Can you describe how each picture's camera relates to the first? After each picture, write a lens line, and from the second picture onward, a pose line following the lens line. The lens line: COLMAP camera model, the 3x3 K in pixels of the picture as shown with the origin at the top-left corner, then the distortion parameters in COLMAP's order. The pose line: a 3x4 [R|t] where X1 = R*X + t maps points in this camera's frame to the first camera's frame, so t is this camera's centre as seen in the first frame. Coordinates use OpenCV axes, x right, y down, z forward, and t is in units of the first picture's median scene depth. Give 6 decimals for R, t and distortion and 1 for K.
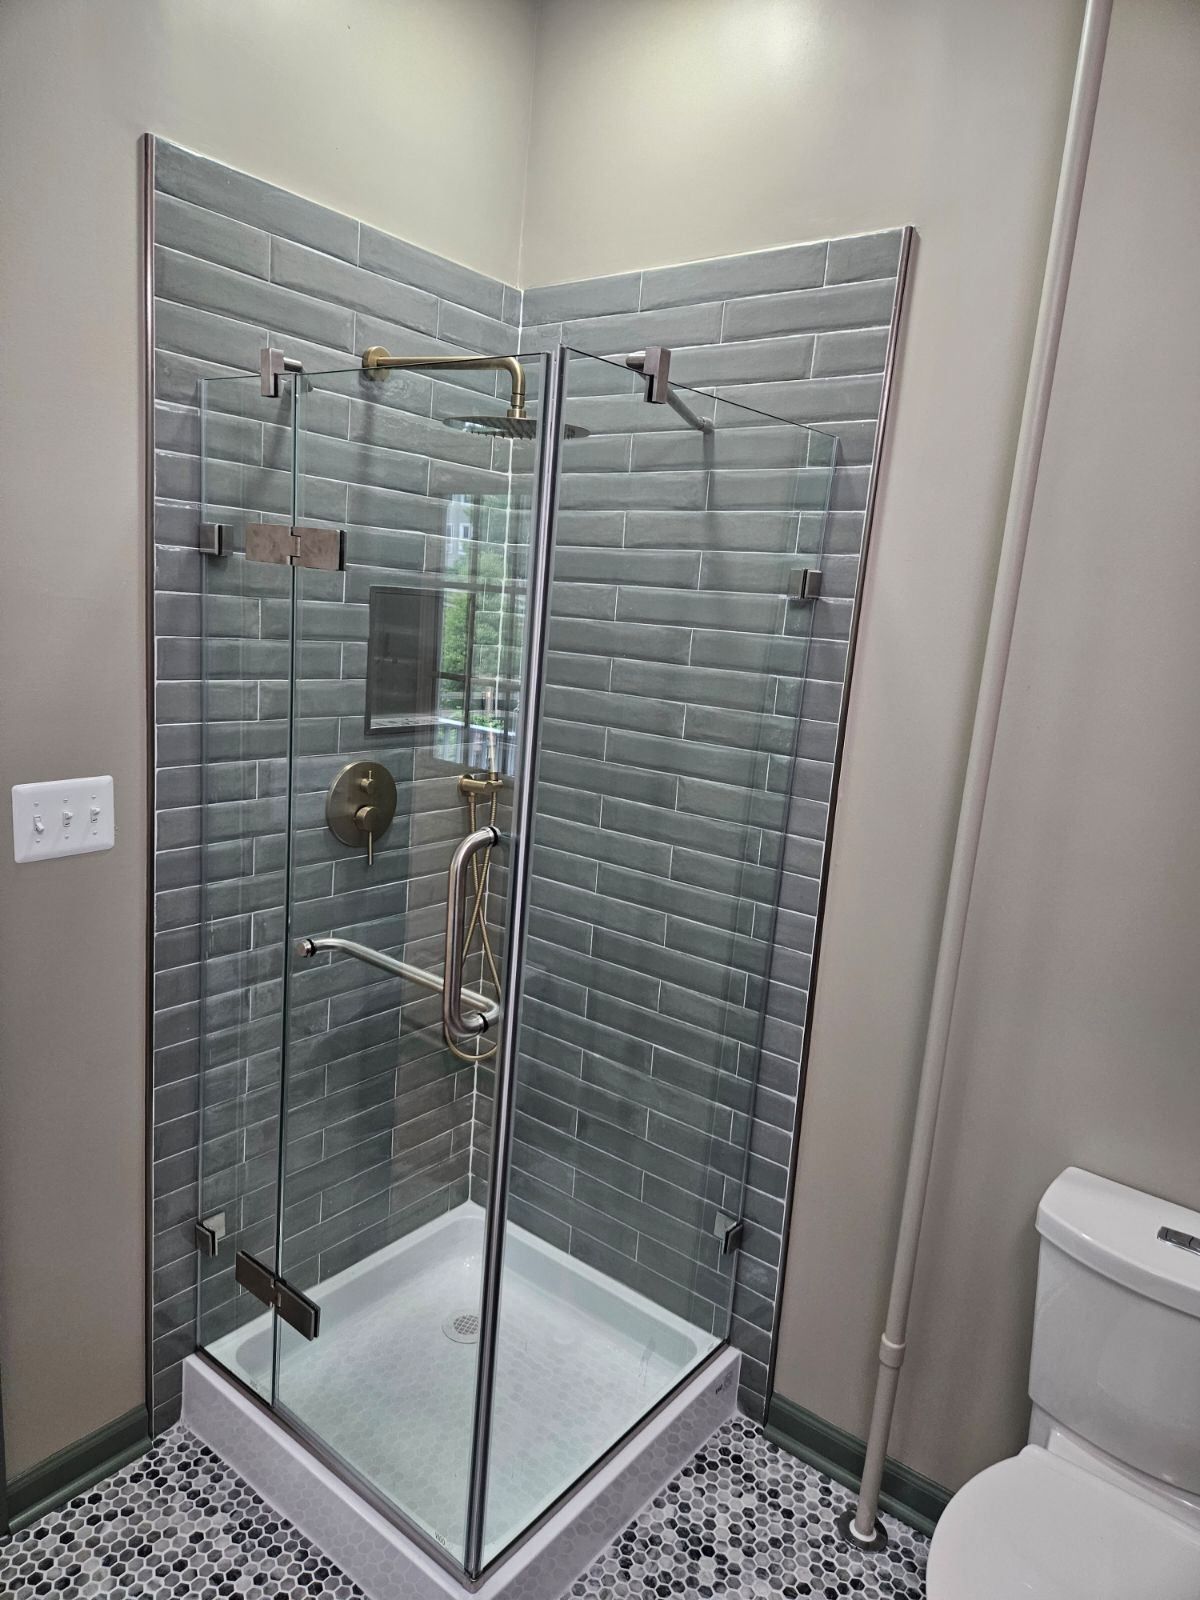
lens RADIAL K [[1074.0, 0, 600.0], [0, 1074.0, 800.0], [0, 0, 1]] dist [0.015958, -0.024098]
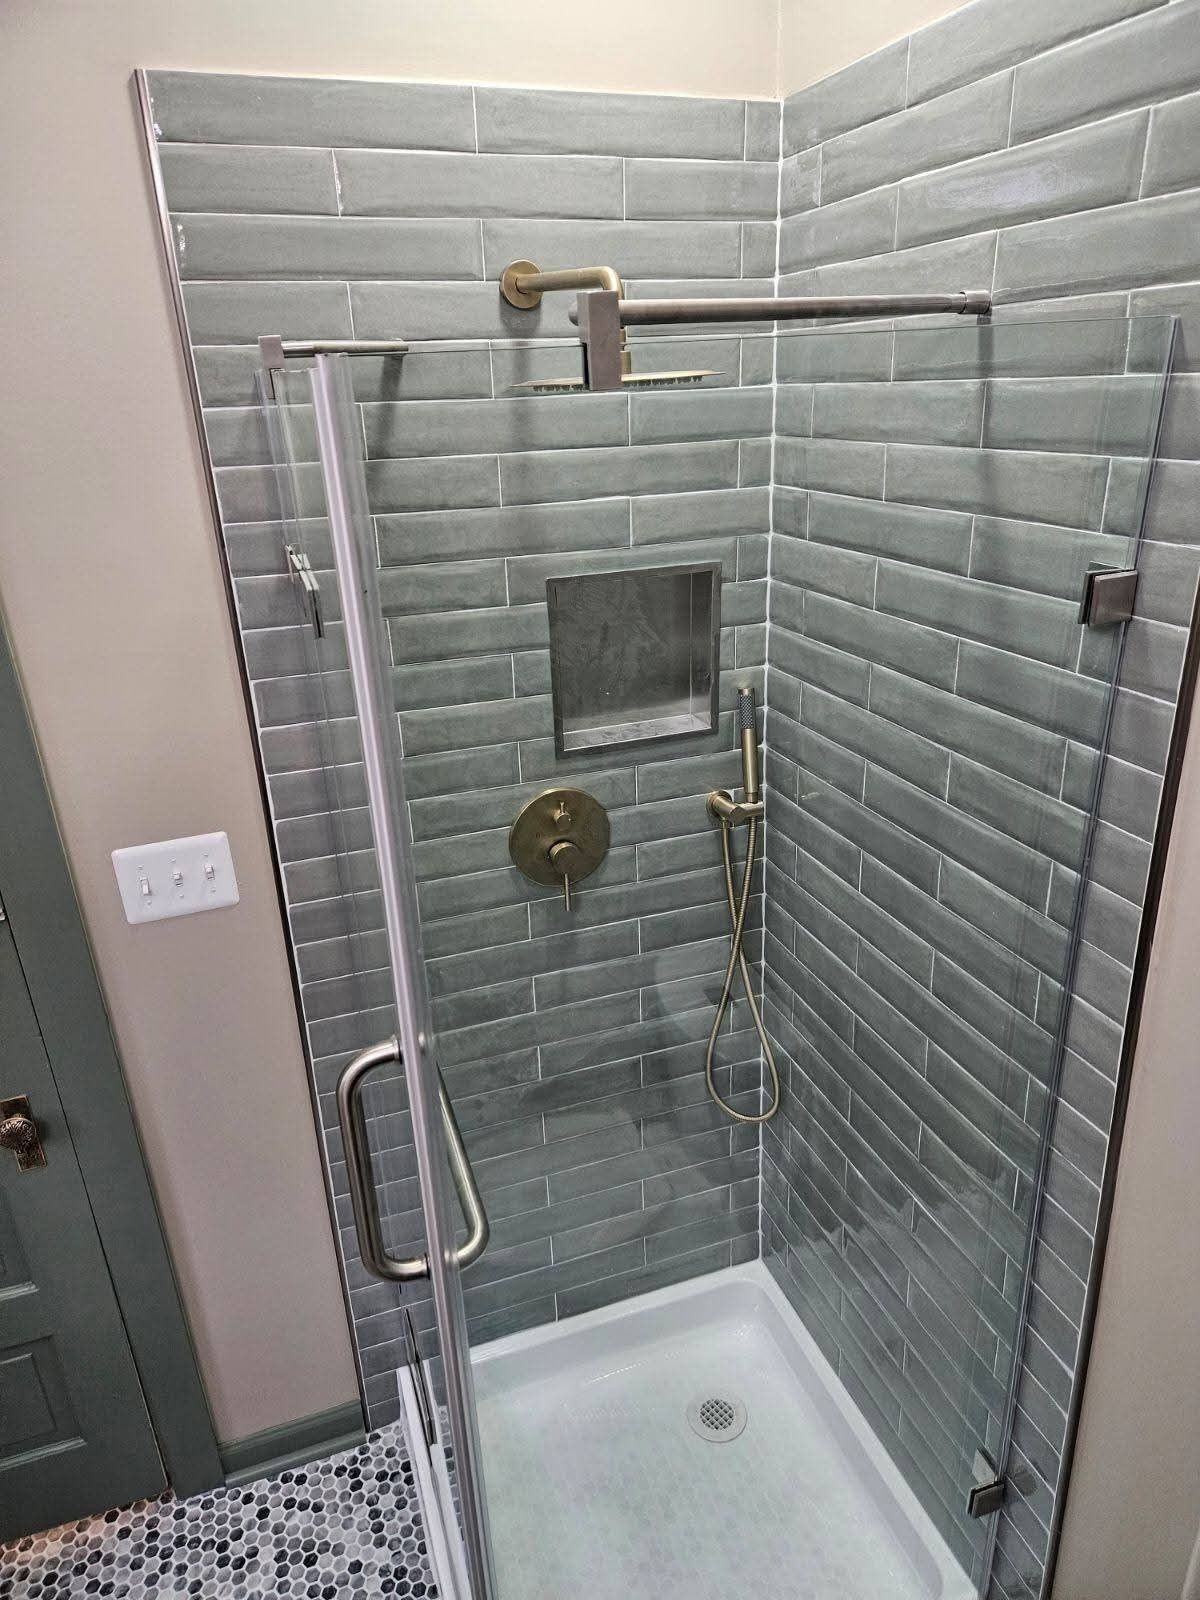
lens RADIAL K [[1089.6, 0, 600.0], [0, 1089.6, 800.0], [0, 0, 1]] dist [0.005859, -0.000830]
pose [[0.833724, 0.098305, -0.543360, 0.282908], [-0.002479, 0.984681, 0.174346, -0.188163], [0.552175, -0.144009, 0.821197, 0.365324]]
